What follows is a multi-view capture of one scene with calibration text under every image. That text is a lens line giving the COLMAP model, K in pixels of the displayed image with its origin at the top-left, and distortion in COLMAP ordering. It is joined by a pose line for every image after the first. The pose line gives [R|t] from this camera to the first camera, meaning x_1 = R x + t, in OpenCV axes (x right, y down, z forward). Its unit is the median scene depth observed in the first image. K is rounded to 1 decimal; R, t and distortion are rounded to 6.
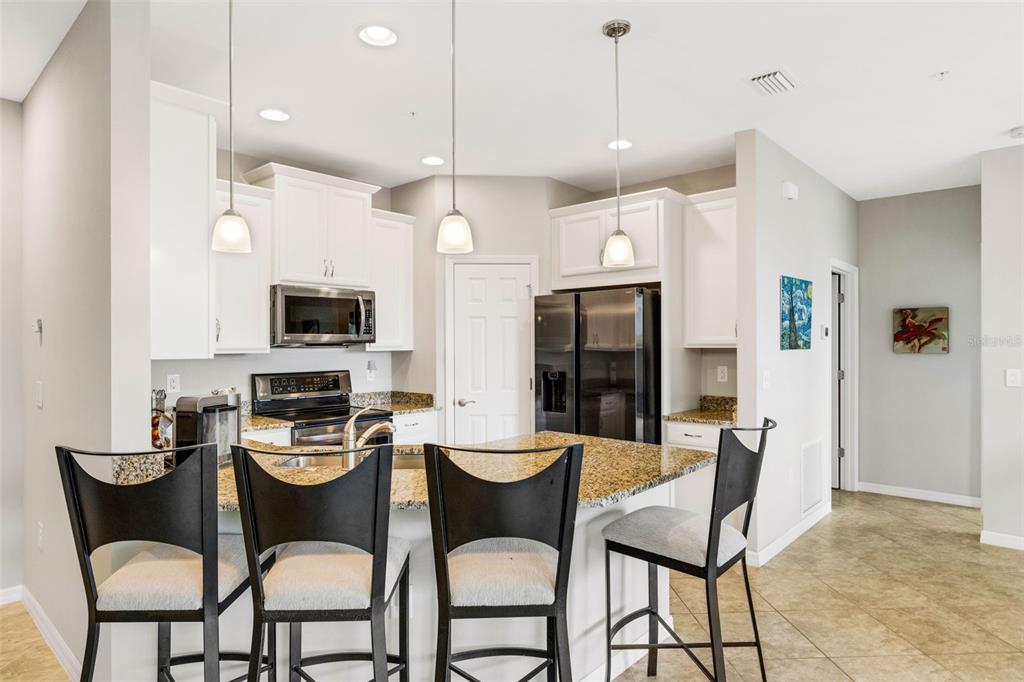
lens RADIAL K [[612.1, 0, 529.8], [0, 612.1, 342.5], [0, 0, 1]] dist [0.008033, 0.001160]
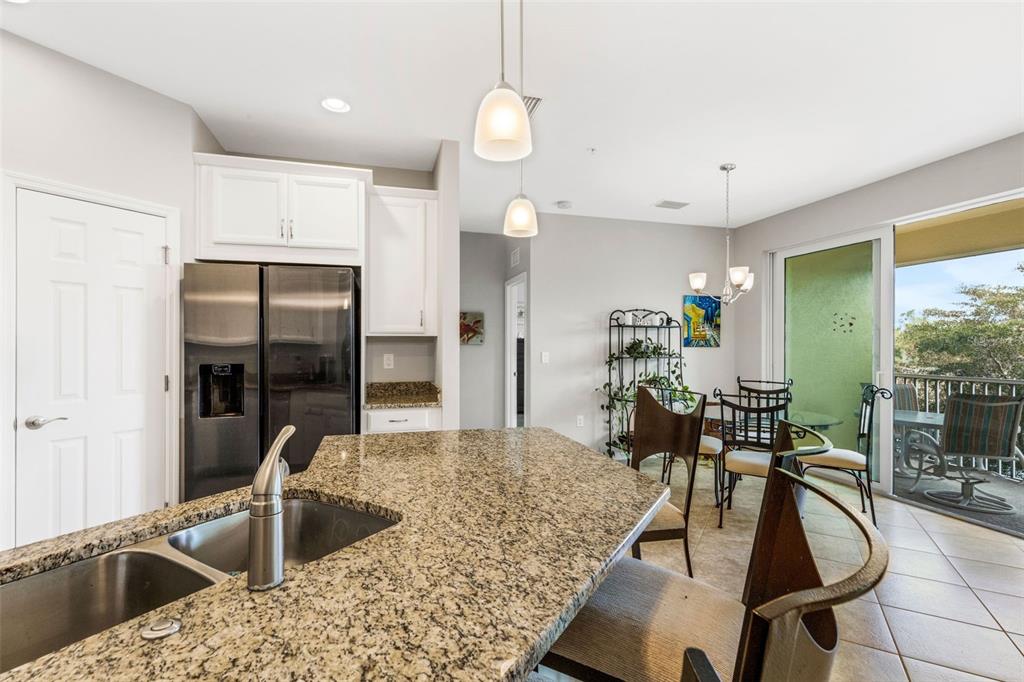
lens RADIAL K [[465.3, 0, 512.6], [0, 465.3, 341.1], [0, 0, 1]] dist [0.008510, -0.000660]
pose [[0.545648, 0.008306, 0.837973, -0.257546], [-0.003385, 0.999965, -0.007708, 0.021822], [-0.838008, 0.001369, 0.545657, 0.384484]]
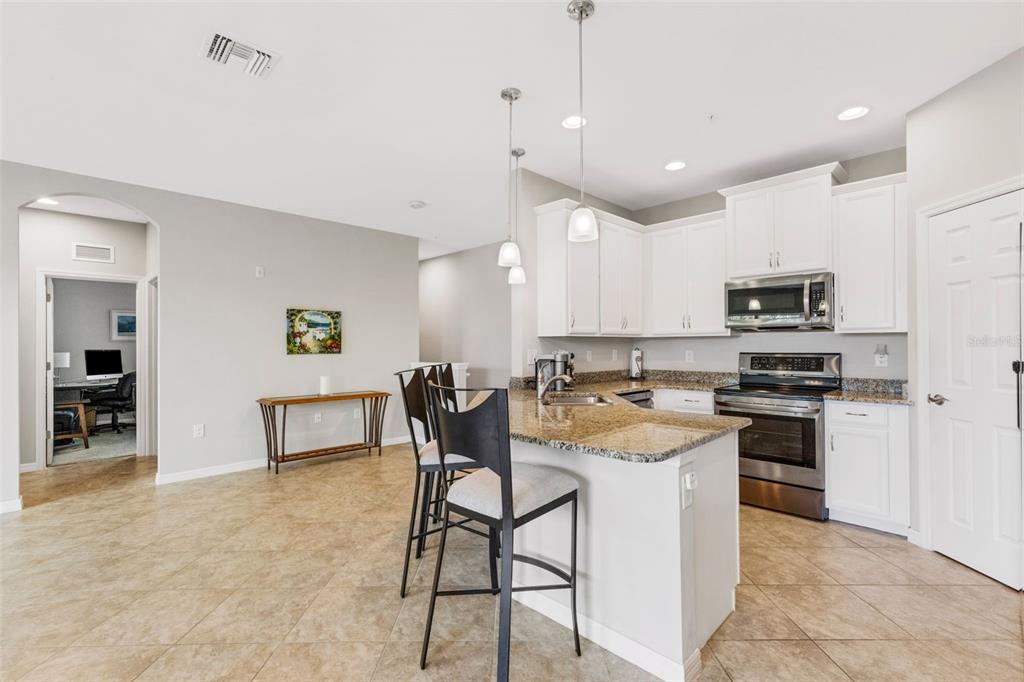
lens RADIAL K [[465.3, 0, 513.3], [0, 465.3, 340.7], [0, 0, 1]] dist [0.008510, -0.000660]
pose [[-0.068074, -0.001637, -0.997679, 0.537895], [0.005223, 0.999984, -0.001997, 0.024931], [0.997667, -0.005346, -0.068064, 0.570002]]
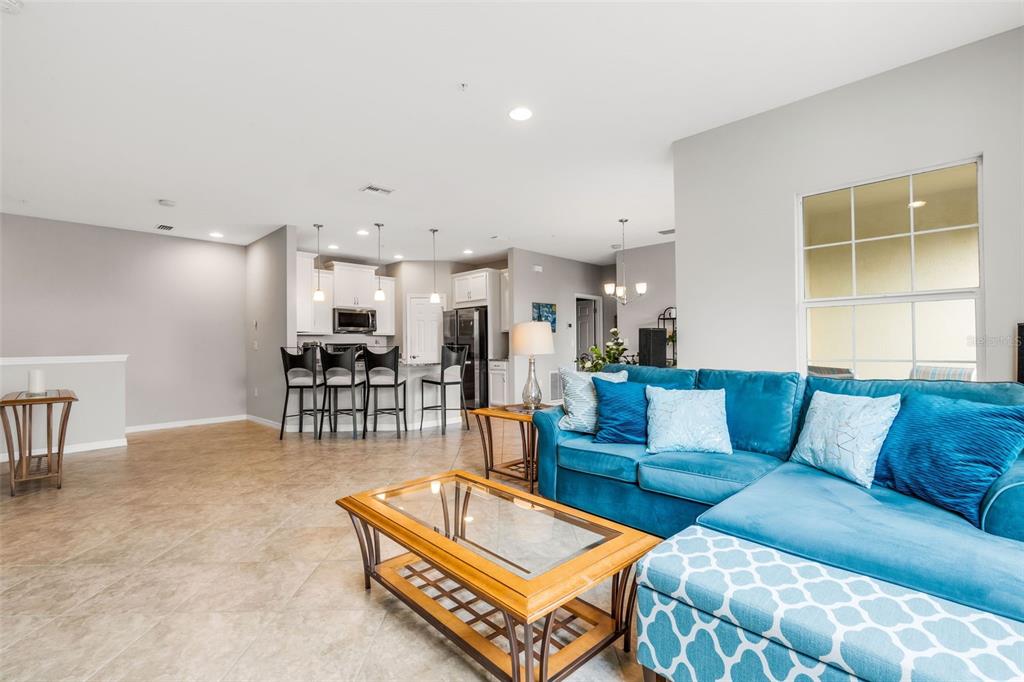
lens RADIAL K [[465.3, 0, 521.1], [0, 465.3, 341.8], [0, 0, 1]] dist [0.008510, -0.000660]
pose [[0.999262, -0.007164, -0.037731, 0.399706], [0.006737, 0.999912, -0.011426, 0.068246], [0.037810, 0.011164, 0.999223, -0.840106]]
